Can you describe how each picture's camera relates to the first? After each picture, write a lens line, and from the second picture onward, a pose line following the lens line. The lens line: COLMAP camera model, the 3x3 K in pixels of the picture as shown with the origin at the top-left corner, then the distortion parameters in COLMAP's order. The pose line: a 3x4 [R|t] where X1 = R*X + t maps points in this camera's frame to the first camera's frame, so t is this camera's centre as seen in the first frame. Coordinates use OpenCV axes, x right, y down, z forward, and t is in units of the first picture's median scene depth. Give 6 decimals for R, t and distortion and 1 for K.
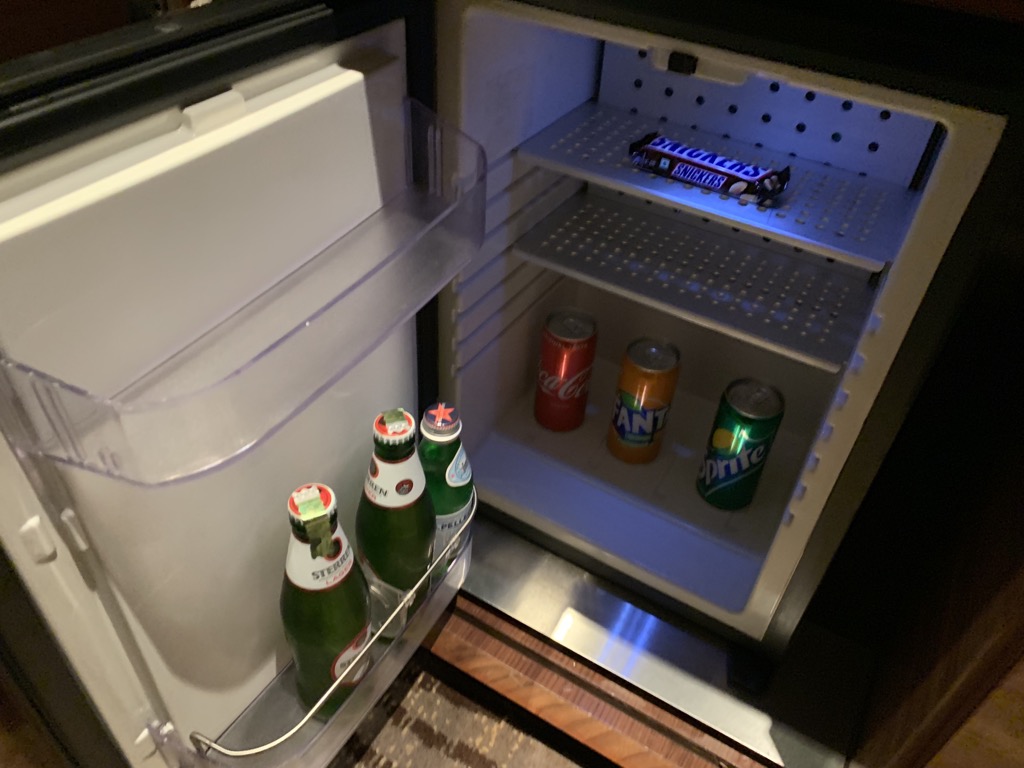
lens RADIAL K [[789.6, 0, 513.2], [0, 789.6, 382.5], [0, 0, 1]] dist [0.010980, -0.014219]
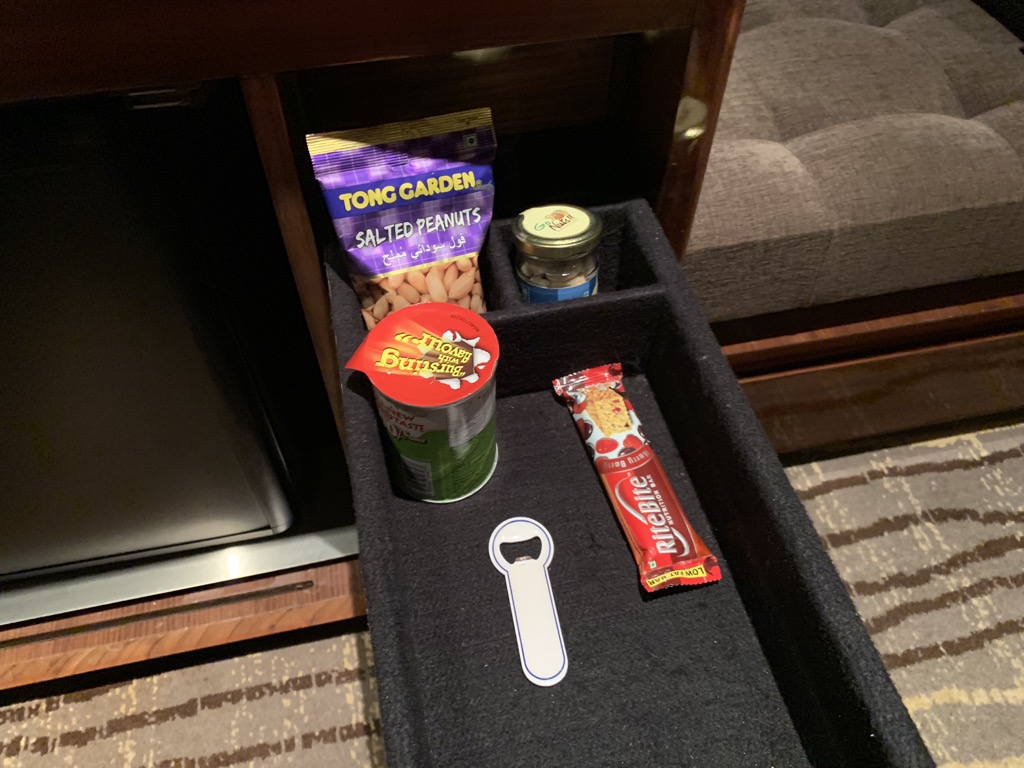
lens RADIAL K [[789.6, 0, 517.8], [0, 789.6, 377.1], [0, 0, 1]] dist [0.010980, -0.014219]
pose [[0.724484, -0.566526, 0.392647, 0.191017], [0.469946, 0.822689, 0.319897, -0.035401], [-0.504256, -0.047237, 0.862261, -0.243381]]
